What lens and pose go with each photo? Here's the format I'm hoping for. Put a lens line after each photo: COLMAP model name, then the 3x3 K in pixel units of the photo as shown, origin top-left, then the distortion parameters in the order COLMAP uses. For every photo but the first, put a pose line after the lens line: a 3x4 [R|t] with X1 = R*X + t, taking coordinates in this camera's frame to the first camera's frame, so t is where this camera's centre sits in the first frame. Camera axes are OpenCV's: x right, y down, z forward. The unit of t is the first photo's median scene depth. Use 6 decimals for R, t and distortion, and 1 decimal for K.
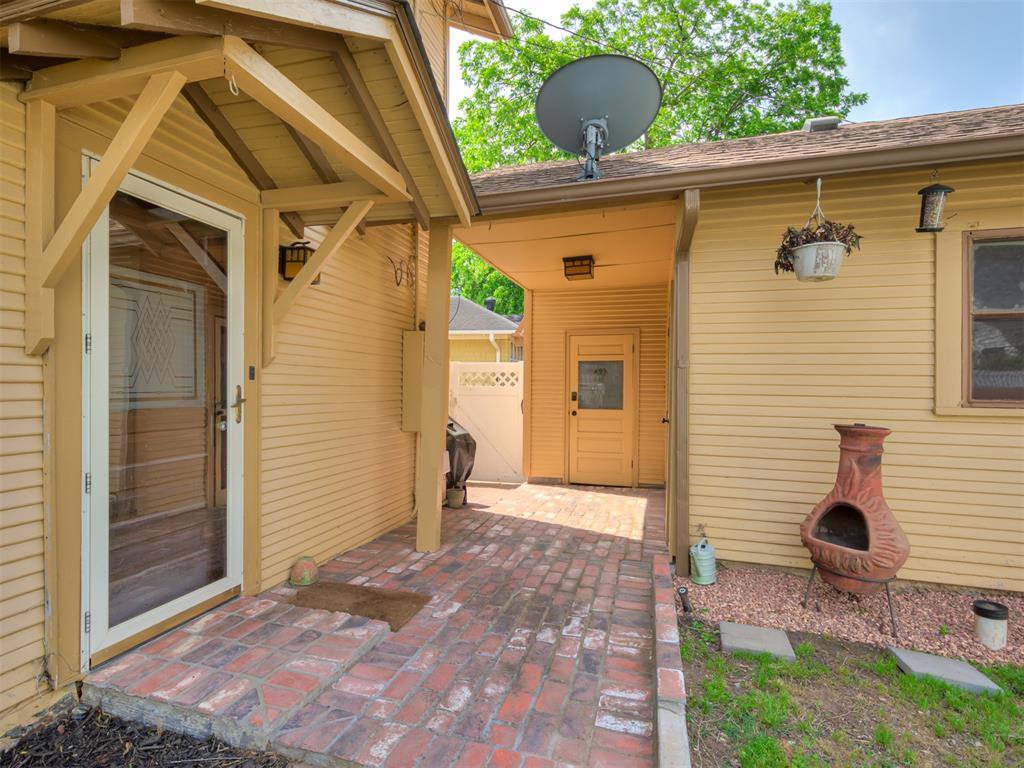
lens RADIAL K [[524.5, 0, 513.8], [0, 524.5, 391.9], [0, 0, 1]] dist [0.003578, 0.000512]
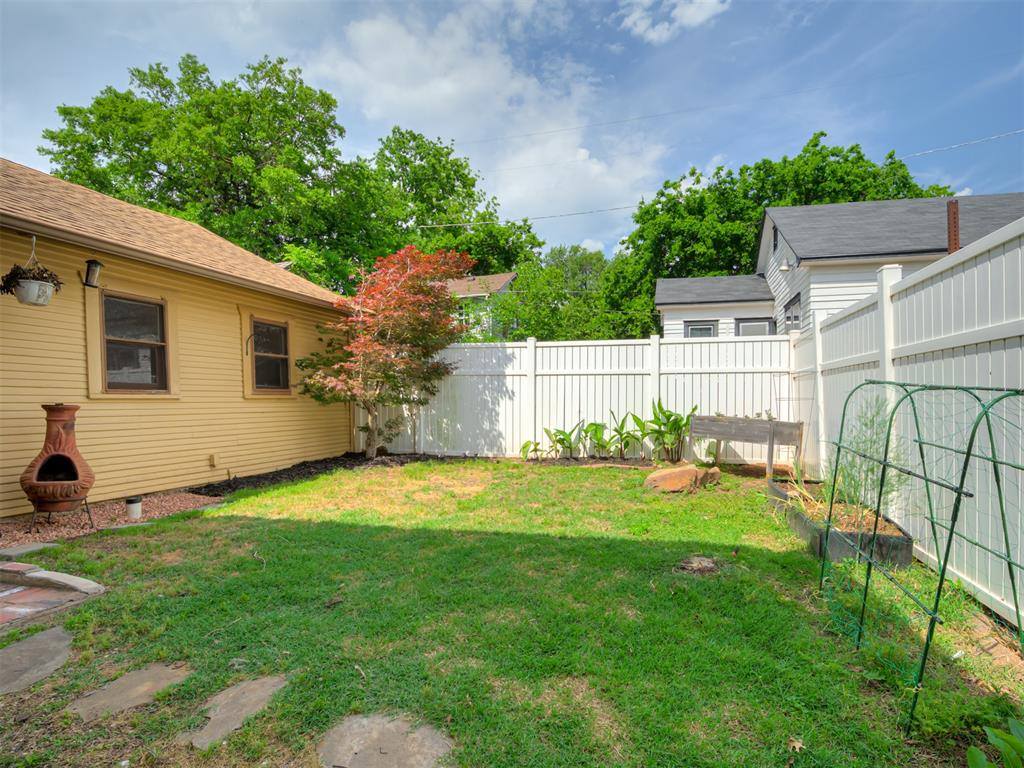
lens RADIAL K [[524.5, 0, 513.8], [0, 524.5, 391.9], [0, 0, 1]] dist [0.003578, 0.000512]
pose [[-0.010783, 0.005412, 0.999927, -0.771448], [0.011458, 0.999920, -0.005289, 0.043268], [-0.999876, 0.011400, -0.010844, -0.266247]]
